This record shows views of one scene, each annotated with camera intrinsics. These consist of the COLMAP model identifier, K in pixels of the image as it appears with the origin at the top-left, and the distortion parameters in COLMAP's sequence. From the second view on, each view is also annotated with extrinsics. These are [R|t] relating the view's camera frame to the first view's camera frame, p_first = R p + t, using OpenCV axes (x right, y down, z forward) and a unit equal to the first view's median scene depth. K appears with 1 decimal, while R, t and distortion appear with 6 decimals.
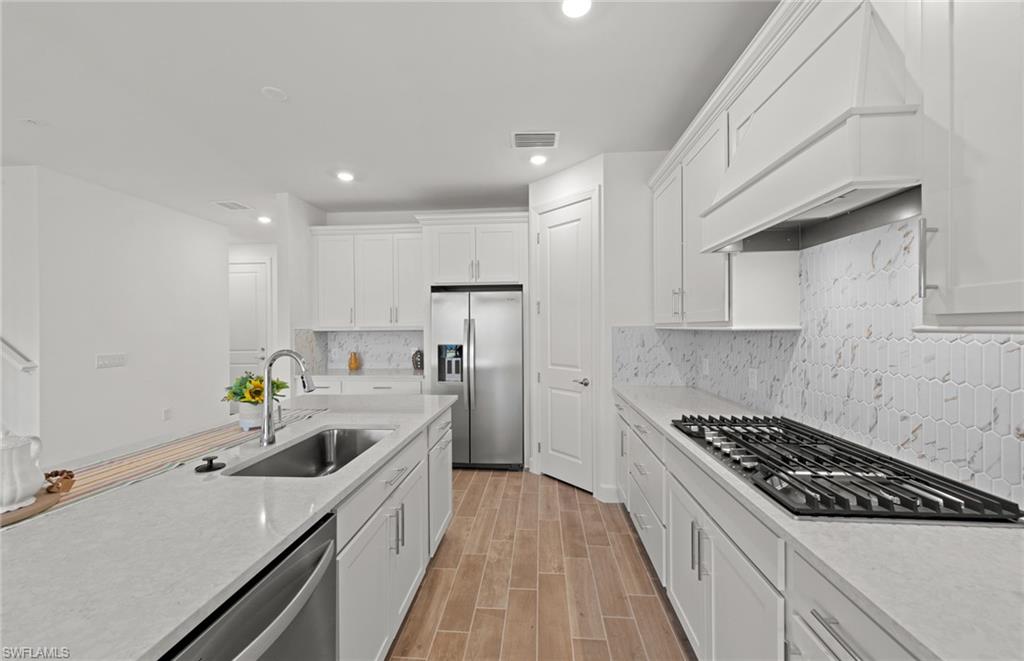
lens RADIAL K [[396.2, 0, 509.6], [0, 396.2, 329.9], [0, 0, 1]] dist [0.005564, -0.000431]
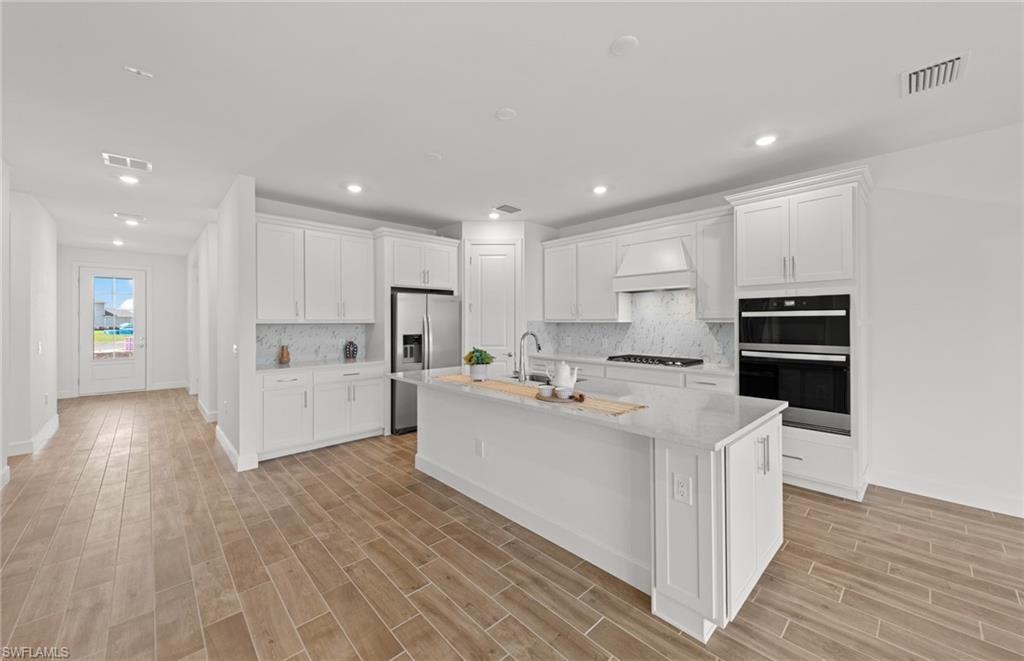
lens RADIAL K [[396.2, 0, 518.3], [0, 396.2, 320.6], [0, 0, 1]] dist [0.005564, -0.000431]
pose [[0.652883, 0.006551, 0.757430, -0.895757], [0.001503, 0.999949, -0.009944, 0.006557], [-0.757457, 0.007631, 0.652841, -0.091792]]
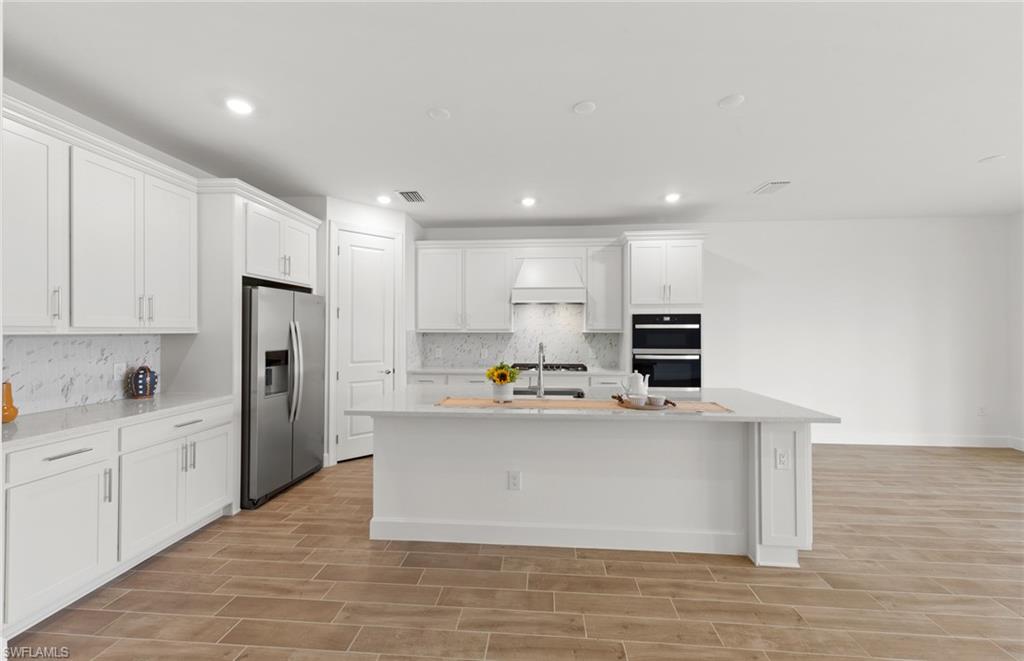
lens RADIAL K [[396.2, 0, 524.0], [0, 396.2, 328.9], [0, 0, 1]] dist [0.005564, -0.000431]
pose [[-0.036473, 0.011765, 0.999265, -1.021776], [0.003628, 0.999926, -0.011641, 0.003417], [-0.999328, 0.003201, -0.036513, 0.501856]]
